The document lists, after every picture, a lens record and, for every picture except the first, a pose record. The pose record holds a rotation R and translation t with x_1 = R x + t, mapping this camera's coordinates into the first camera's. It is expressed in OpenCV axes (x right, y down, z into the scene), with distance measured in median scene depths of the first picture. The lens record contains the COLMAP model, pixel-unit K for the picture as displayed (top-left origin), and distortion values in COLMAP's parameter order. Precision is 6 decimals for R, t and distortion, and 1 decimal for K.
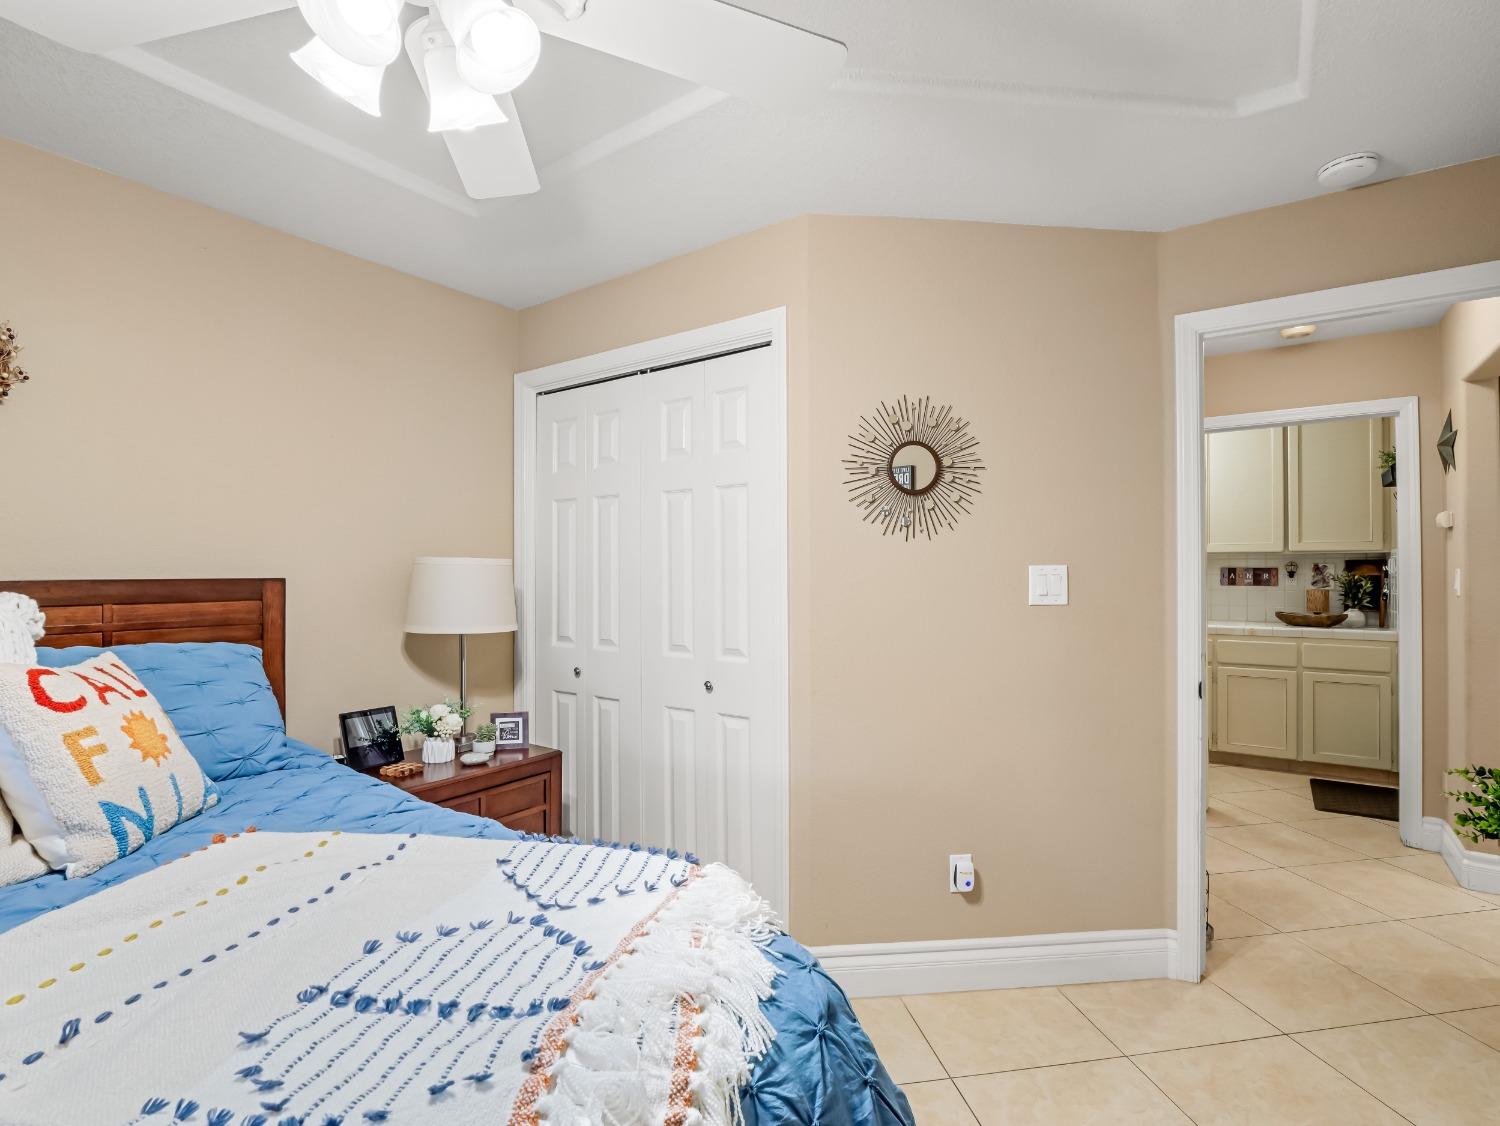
lens RADIAL K [[723.5, 0, 752.1], [0, 723.5, 570.3], [0, 0, 1]] dist [-0.005341, -0.009236]
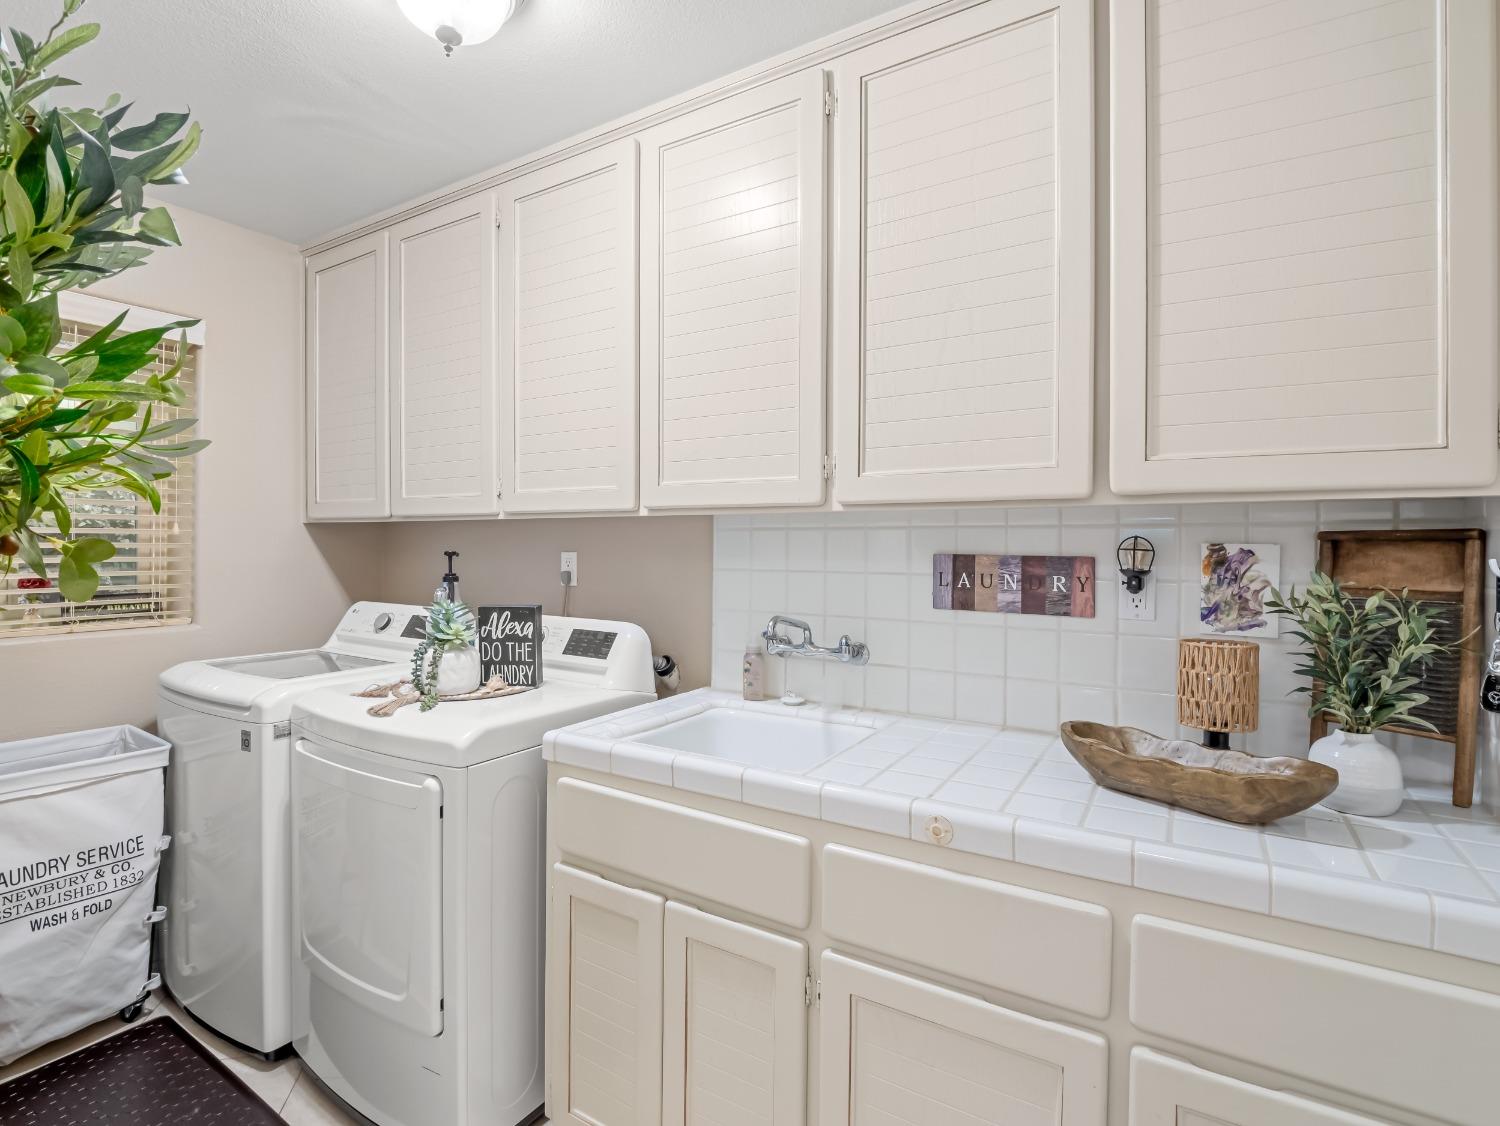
lens RADIAL K [[723.5, 0, 753.5], [0, 723.5, 559.0], [0, 0, 1]] dist [-0.005341, -0.009236]
pose [[0.997998, 0.005558, 0.063006, 0.586304], [-0.006636, 0.999835, 0.016918, -0.006867], [-0.062902, -0.017302, 0.997870, 0.729895]]
